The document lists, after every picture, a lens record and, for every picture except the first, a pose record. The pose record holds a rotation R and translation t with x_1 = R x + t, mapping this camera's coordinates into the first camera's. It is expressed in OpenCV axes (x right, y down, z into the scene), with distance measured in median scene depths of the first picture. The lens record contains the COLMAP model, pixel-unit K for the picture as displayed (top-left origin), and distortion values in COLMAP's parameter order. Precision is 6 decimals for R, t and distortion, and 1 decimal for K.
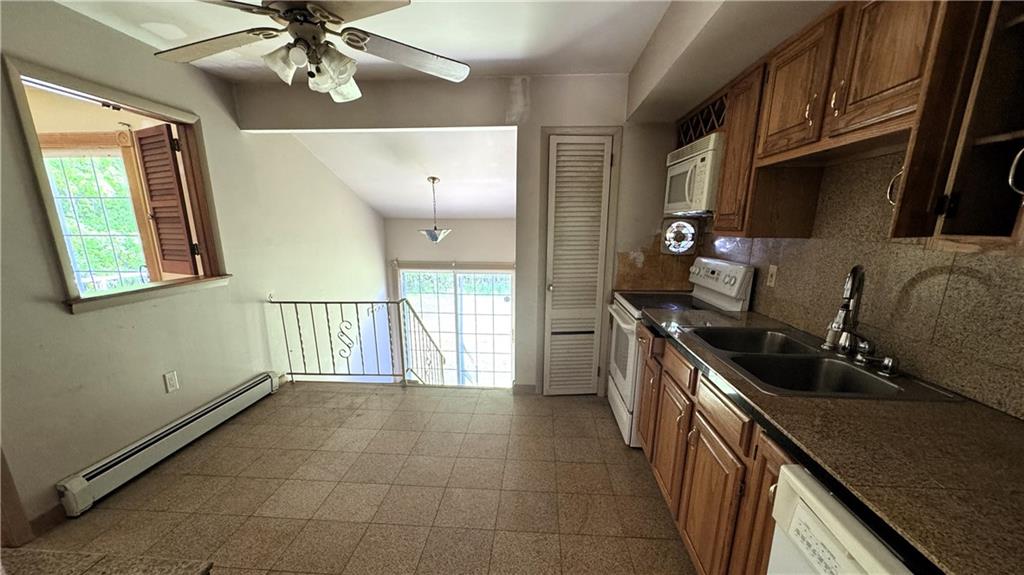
lens RADIAL K [[409.8, 0, 513.8], [0, 409.8, 334.6], [0, 0, 1]] dist [0.001458, 0.000076]
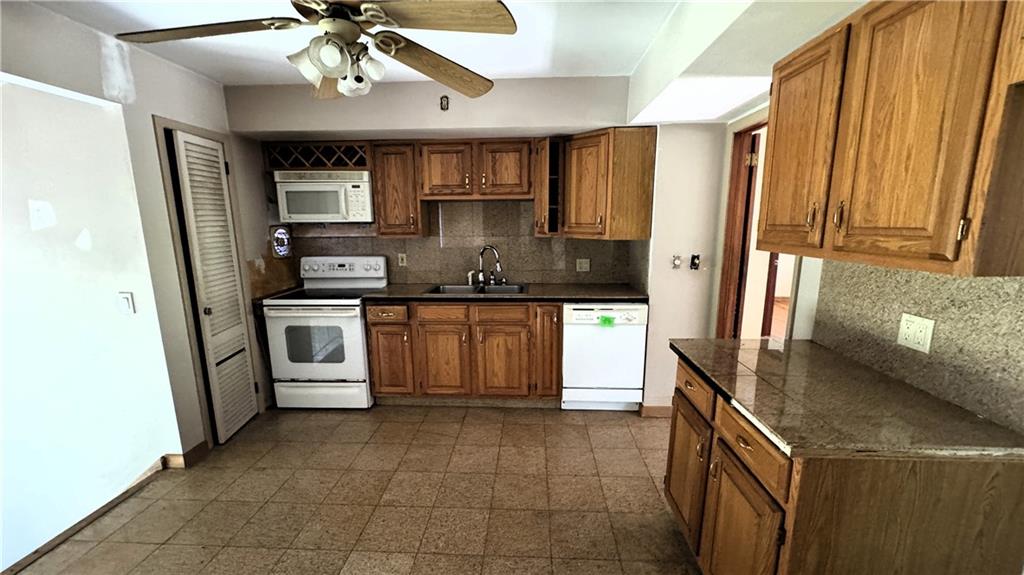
lens RADIAL K [[416.7, 0, 505.6], [0, 416.7, 315.3], [0, 0, 1]] dist [0.000045, -0.000424]
pose [[-0.010721, -0.230354, 0.973048, -0.798330], [0.267051, 0.937099, 0.224786, -0.146798], [-0.963623, 0.262263, 0.051469, 0.409244]]
